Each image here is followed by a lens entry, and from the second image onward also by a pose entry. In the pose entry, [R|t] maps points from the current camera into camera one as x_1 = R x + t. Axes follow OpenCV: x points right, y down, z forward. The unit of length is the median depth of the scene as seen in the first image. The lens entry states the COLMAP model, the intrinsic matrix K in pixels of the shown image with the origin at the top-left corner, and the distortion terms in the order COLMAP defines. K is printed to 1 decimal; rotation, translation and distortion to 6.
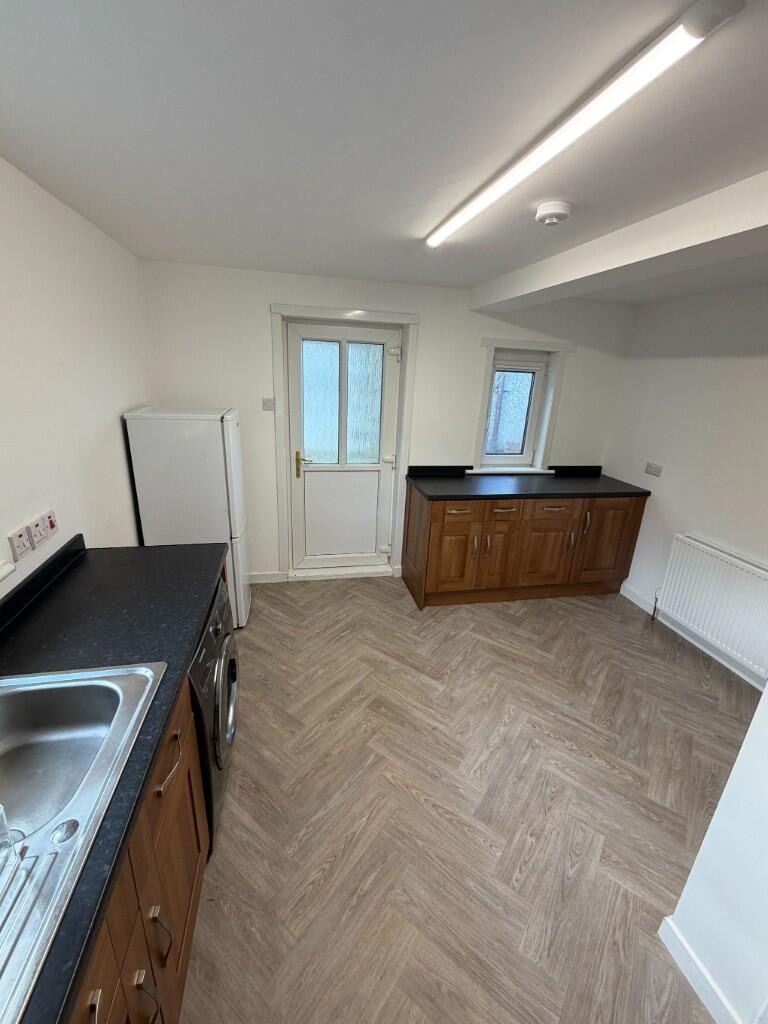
lens RADIAL K [[427.8, 0, 382.6], [0, 427.8, 511.7], [0, 0, 1]] dist [-0.001006, 0.000356]
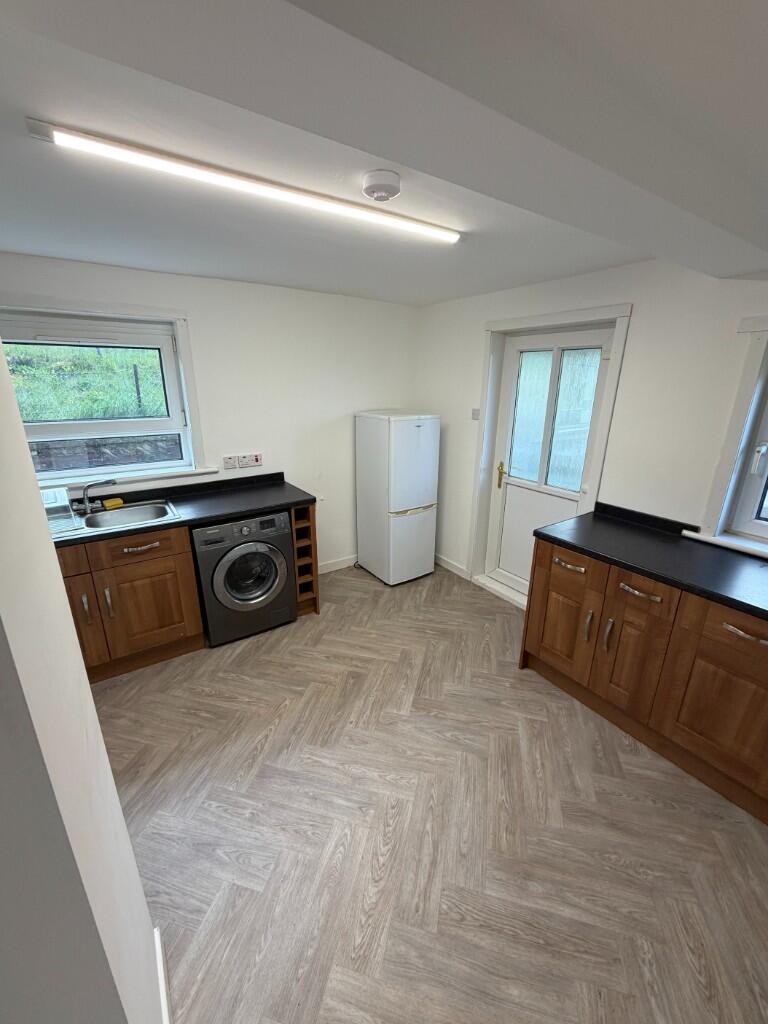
lens RADIAL K [[412.9, 0, 384.0], [0, 412.9, 512.0], [0, 0, 1]] dist [-0.001360, -0.000033]
pose [[0.383983, 0.245476, -0.890111, 0.949180], [-0.285048, 0.948440, 0.138596, -0.135036], [0.878239, 0.200506, 0.434158, 0.561207]]
